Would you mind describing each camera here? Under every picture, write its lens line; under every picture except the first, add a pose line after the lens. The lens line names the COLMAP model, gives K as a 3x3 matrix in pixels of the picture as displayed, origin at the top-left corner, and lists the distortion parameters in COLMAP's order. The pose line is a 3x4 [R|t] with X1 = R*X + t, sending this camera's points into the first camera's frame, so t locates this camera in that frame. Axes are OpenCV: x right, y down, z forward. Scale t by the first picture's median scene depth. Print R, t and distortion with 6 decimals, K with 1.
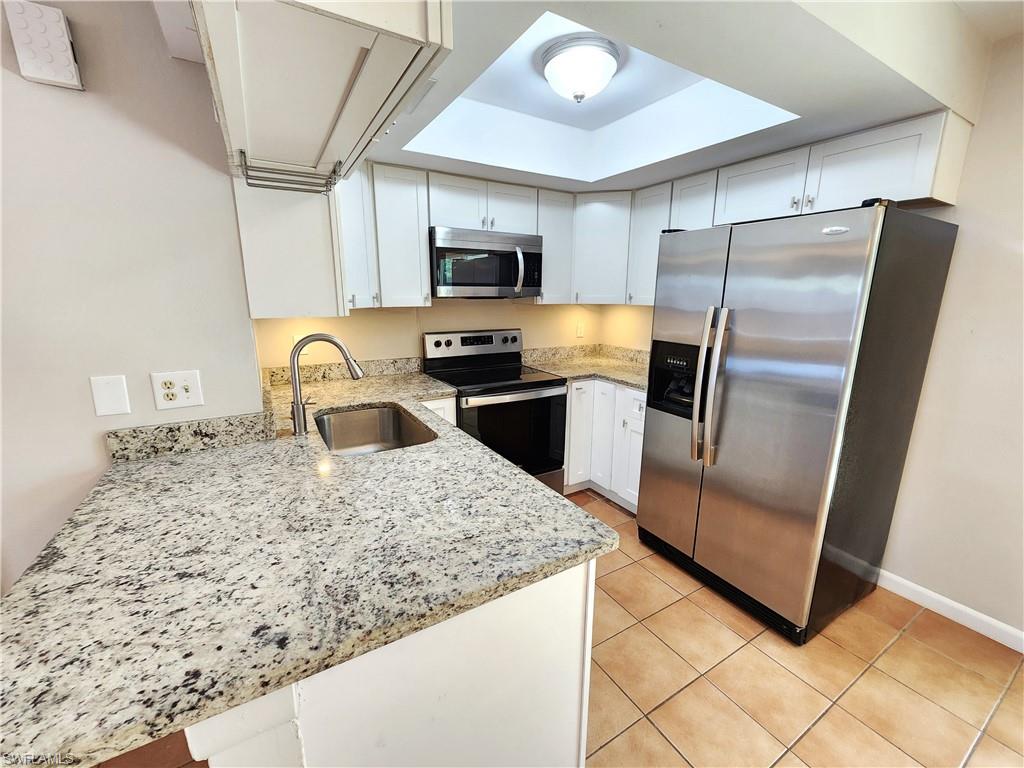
lens RADIAL K [[417.1, 0, 514.1], [0, 417.1, 383.7], [0, 0, 1]] dist [0.000314, -0.000552]
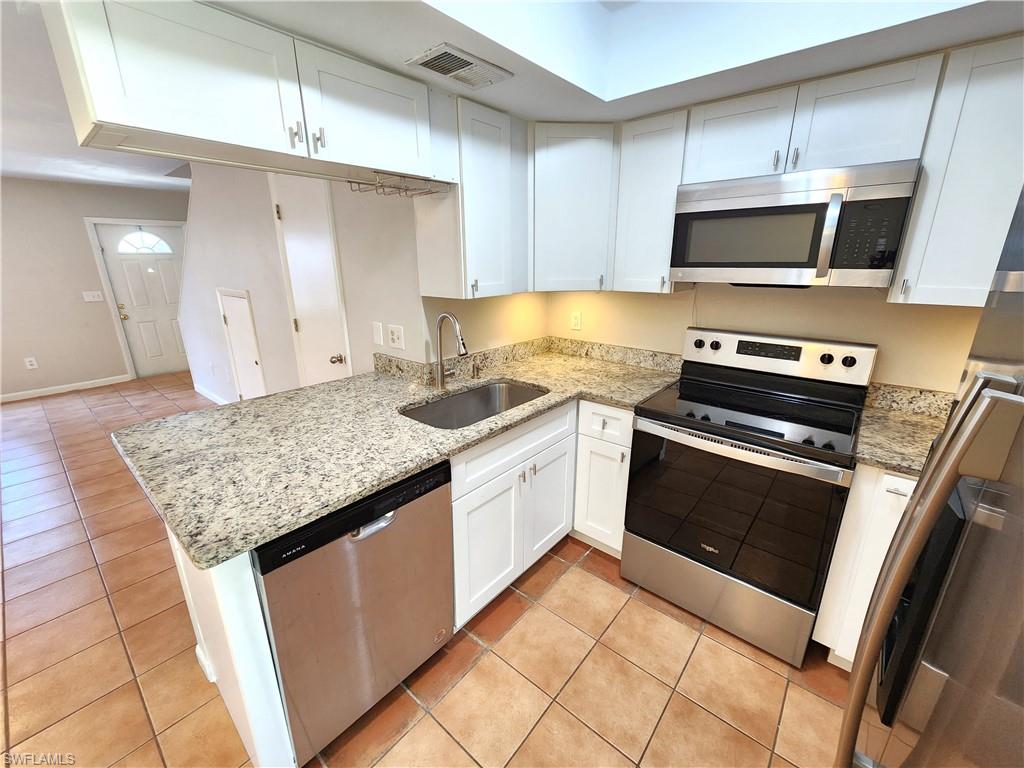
lens RADIAL K [[417.1, 0, 514.1], [0, 417.1, 383.7], [0, 0, 1]] dist [0.000314, -0.000552]
pose [[0.328954, 0.266613, -0.905929, 0.788129], [-0.198595, 0.957396, 0.209647, -0.226177], [0.923228, 0.110949, 0.367887, 0.809802]]
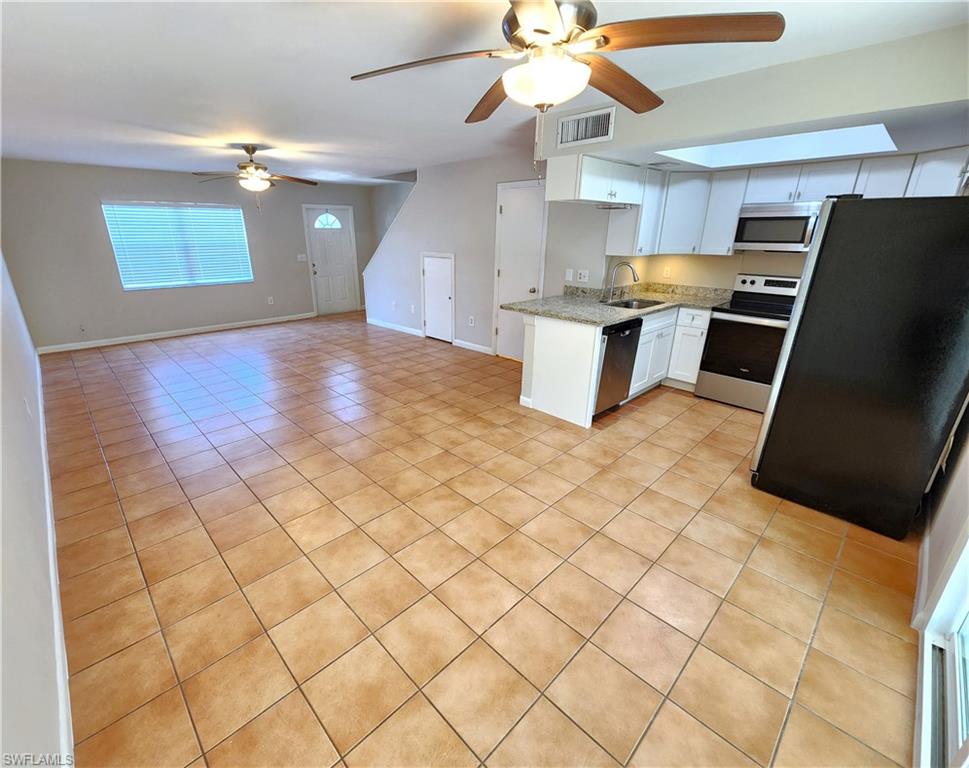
lens RADIAL K [[429.3, 0, 456.9], [0, 429.3, 382.4], [0, 0, 1]] dist [0.001238, 0.000042]
pose [[0.212145, 0.322424, -0.922517, 2.175856], [-0.213493, 0.936493, 0.278213, 0.063243], [0.953633, 0.137930, 0.267507, -0.651511]]
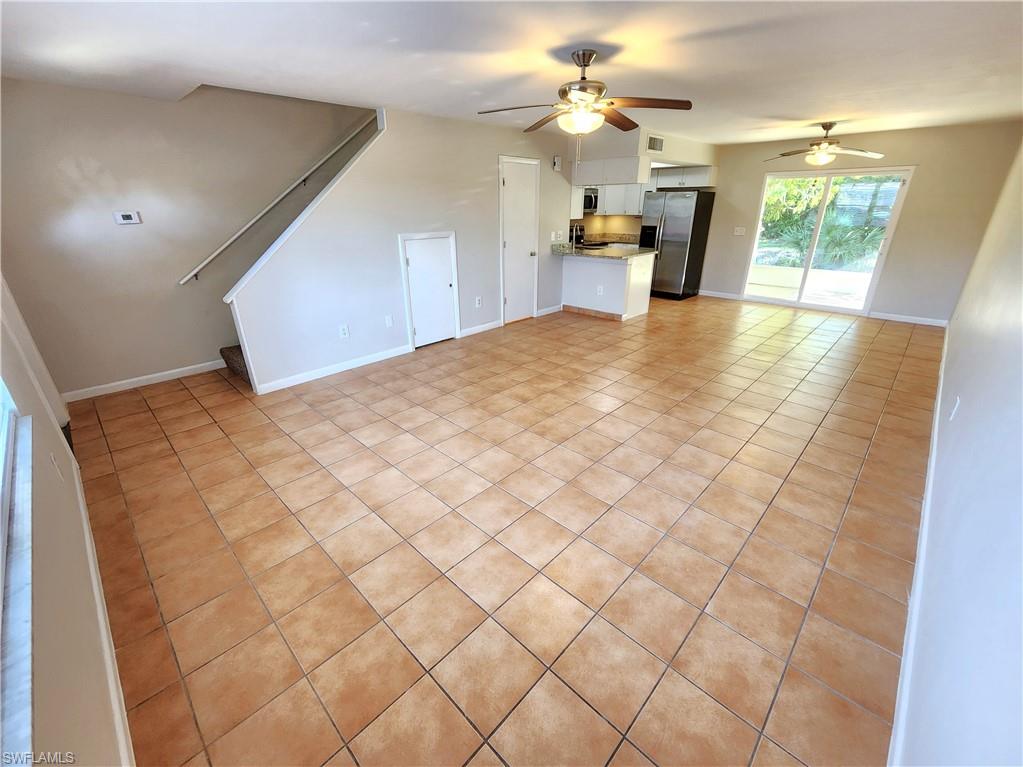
lens RADIAL K [[430.6, 0, 511.5], [0, 430.6, 383.5], [0, 0, 1]] dist [0.001213, 0.000034]
pose [[0.965791, -0.106670, 0.236369, -2.434717], [0.063209, 0.980823, 0.184364, 0.646553], [-0.251502, -0.163116, 0.954012, -3.345708]]
